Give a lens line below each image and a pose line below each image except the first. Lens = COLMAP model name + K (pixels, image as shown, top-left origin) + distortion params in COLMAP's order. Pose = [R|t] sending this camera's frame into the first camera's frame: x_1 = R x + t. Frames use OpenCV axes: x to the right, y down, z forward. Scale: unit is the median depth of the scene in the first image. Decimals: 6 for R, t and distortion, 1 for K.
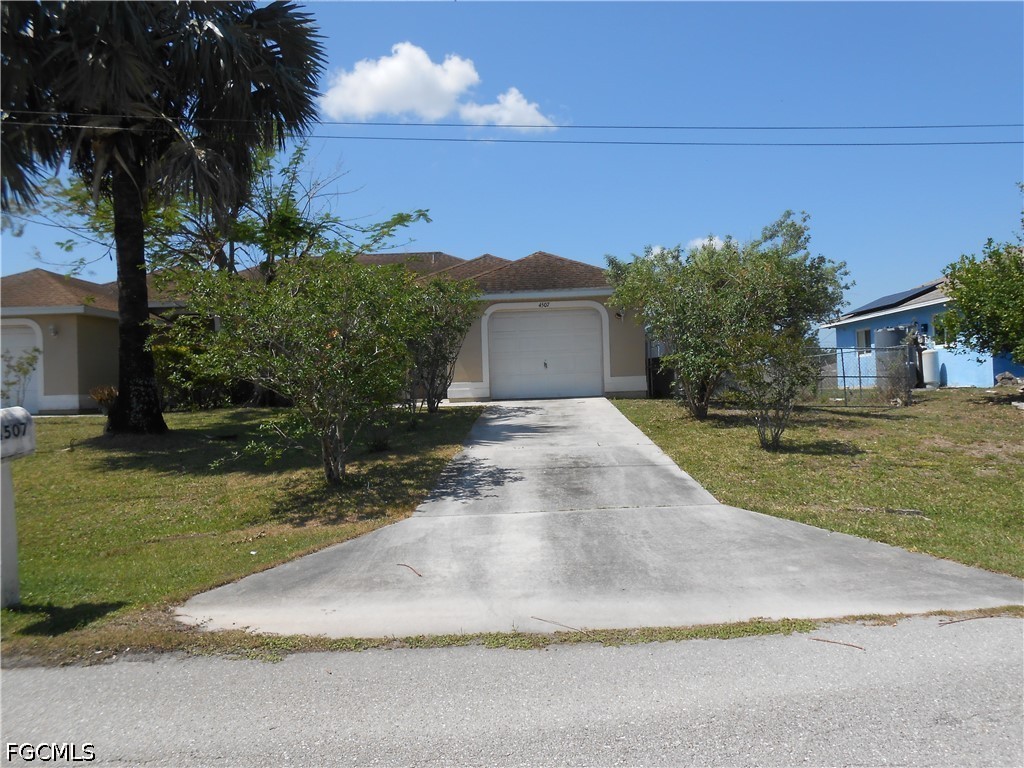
lens RADIAL K [[810.1, 0, 512.0], [0, 810.1, 378.0], [0, 0, 1]] dist [-0.013379, 0.052028]
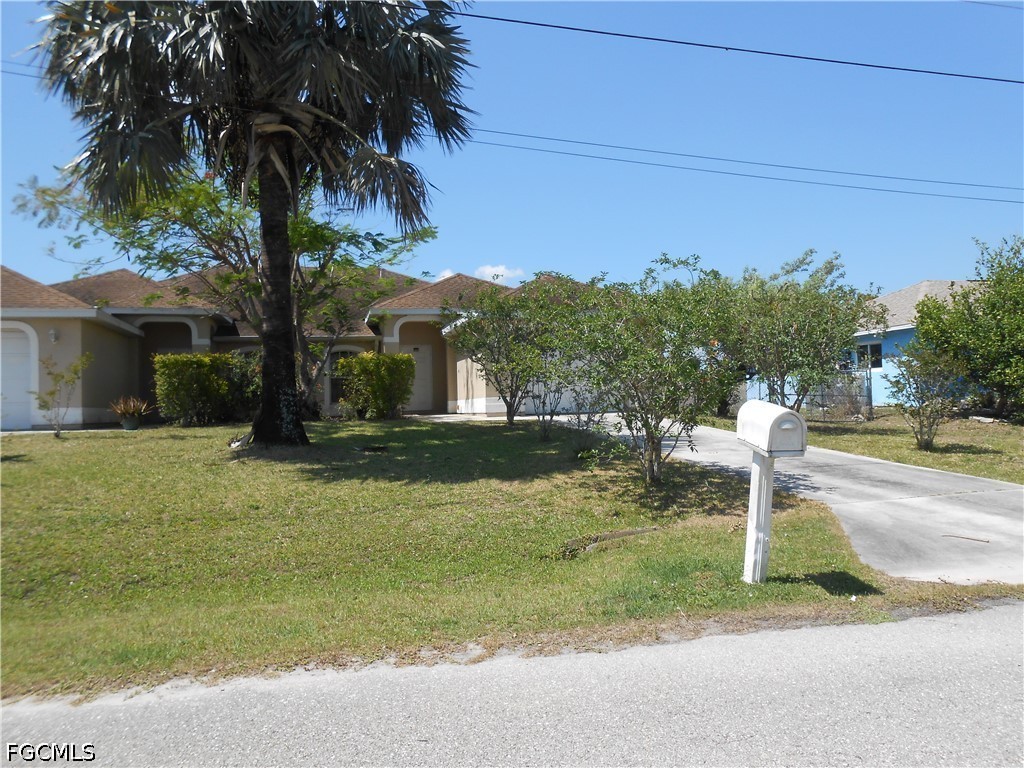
lens RADIAL K [[810.1, 0, 519.8], [0, 810.1, 389.1], [0, 0, 1]] dist [-0.013379, 0.052028]
pose [[0.965679, 0.011015, 0.259504, -0.345571], [-0.007056, 0.999844, -0.016185, 0.012638], [-0.259641, 0.013798, 0.965607, 0.001595]]
